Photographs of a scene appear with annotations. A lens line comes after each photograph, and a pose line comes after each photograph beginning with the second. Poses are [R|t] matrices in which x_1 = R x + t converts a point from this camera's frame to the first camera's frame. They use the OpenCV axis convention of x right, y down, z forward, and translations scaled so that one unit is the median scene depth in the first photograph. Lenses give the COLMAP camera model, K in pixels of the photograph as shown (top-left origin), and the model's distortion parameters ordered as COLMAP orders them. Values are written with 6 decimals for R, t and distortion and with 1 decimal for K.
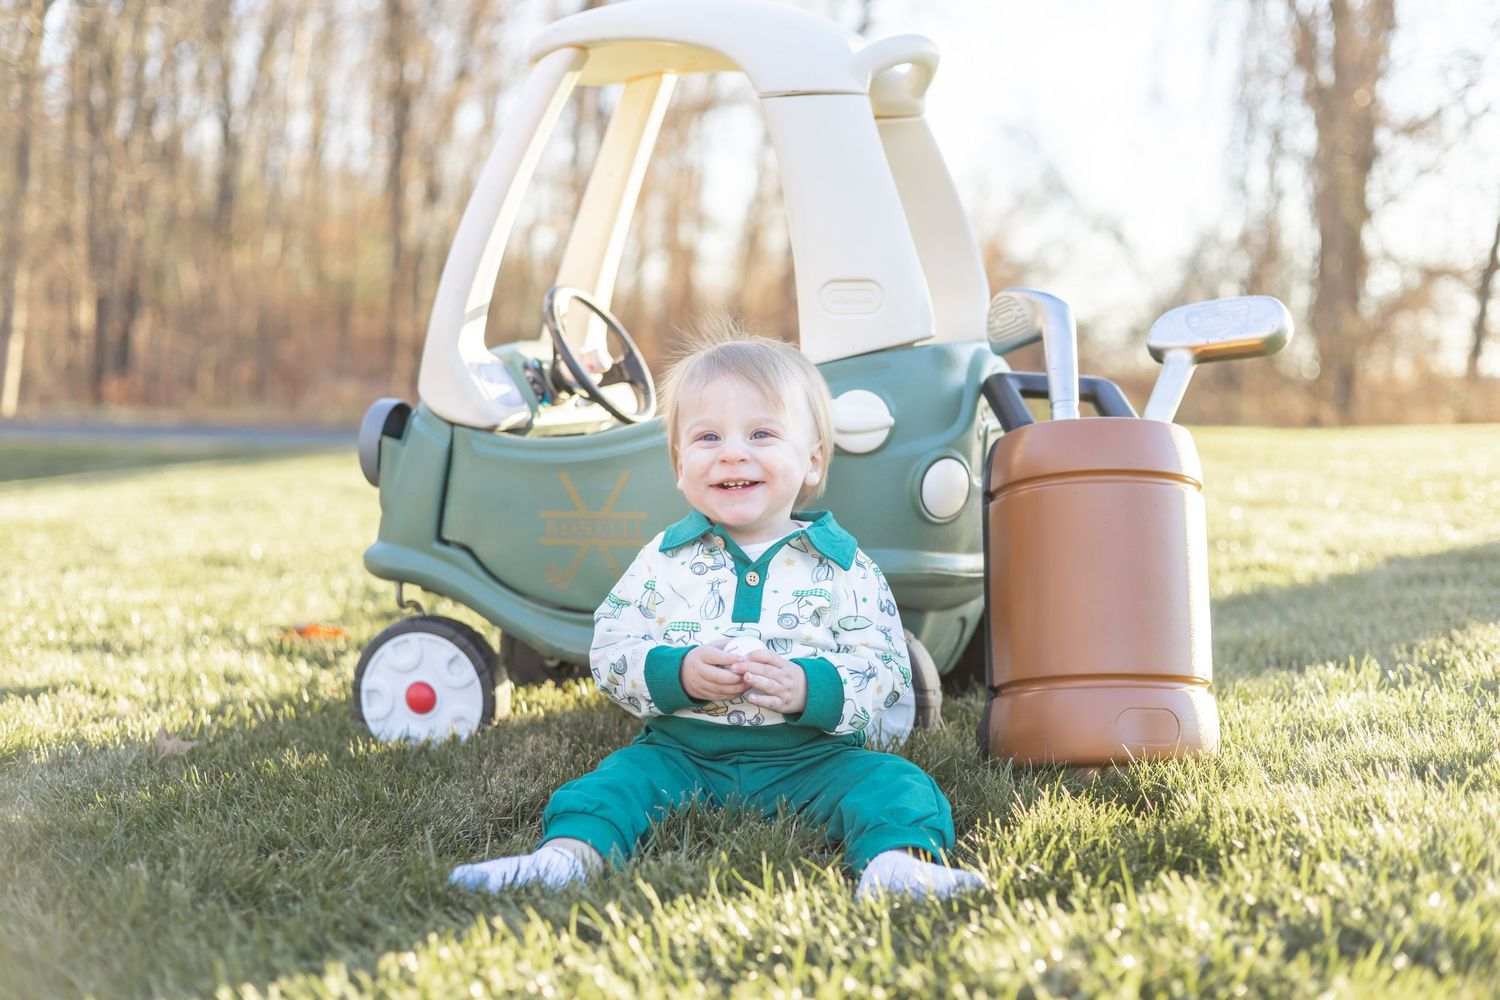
lens RADIAL K [[2281.8, 0, 750.0], [0, 2281.8, 500.0], [0, 0, 1]] dist [0.004685, -0.013826]
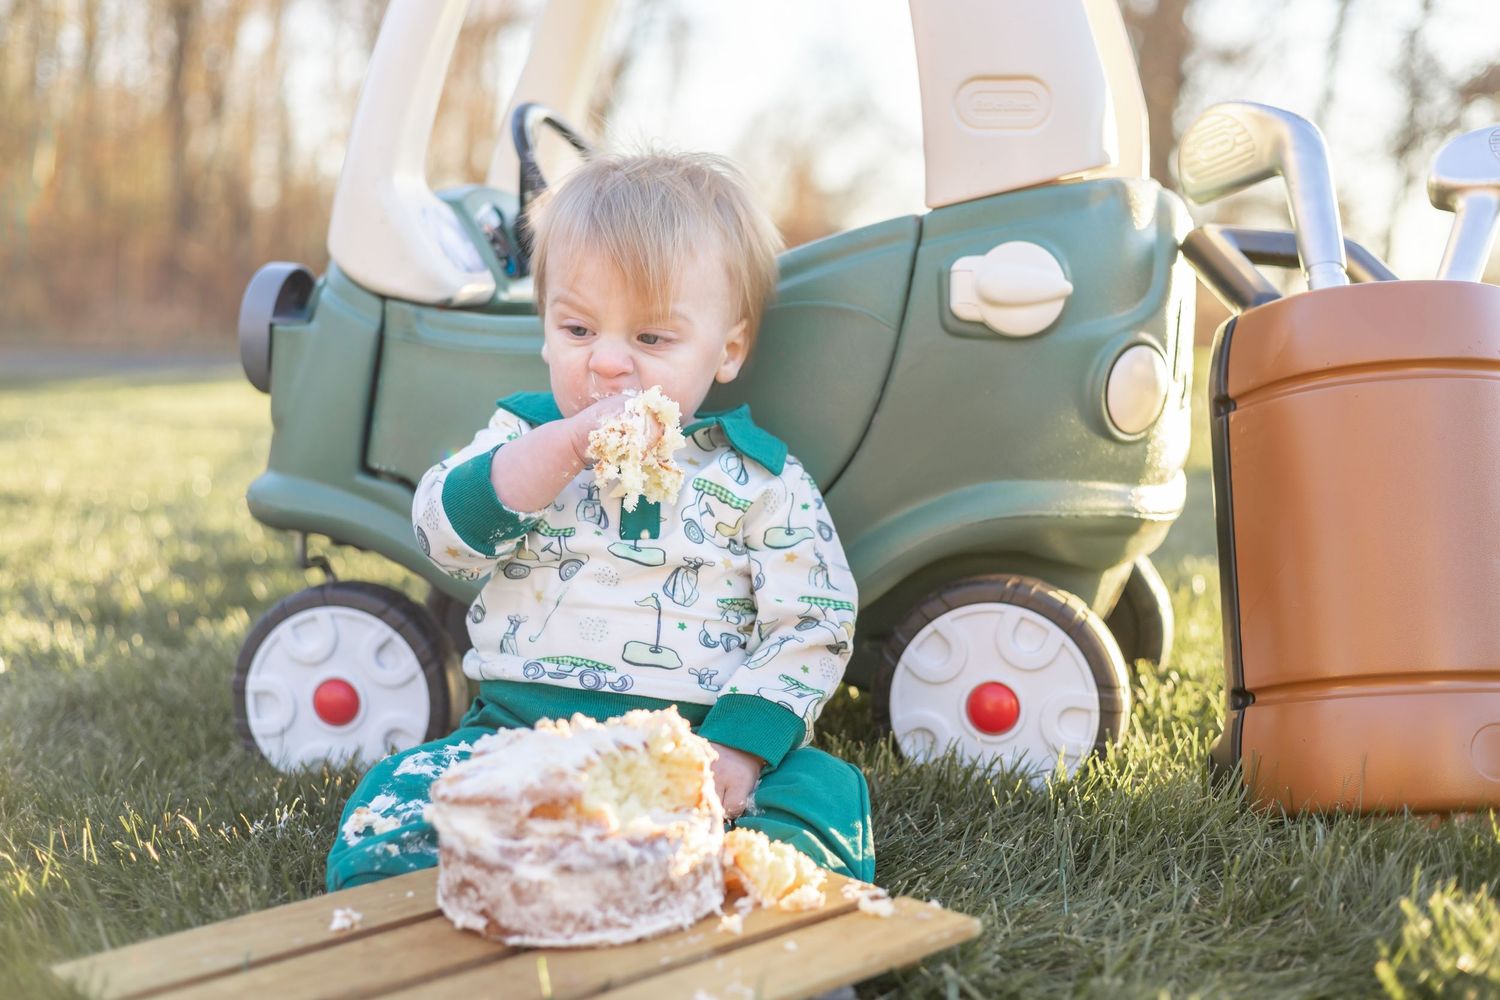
lens RADIAL K [[2164.2, 0, 750.0], [0, 2164.2, 500.0], [0, 0, 1]] dist [-0.000061, 0.037076]
pose [[0.993841, -0.004057, 0.110741, -0.092017], [0.000465, 0.999474, 0.032442, 0.005542], [-0.110814, -0.032191, 0.993320, 0.343943]]
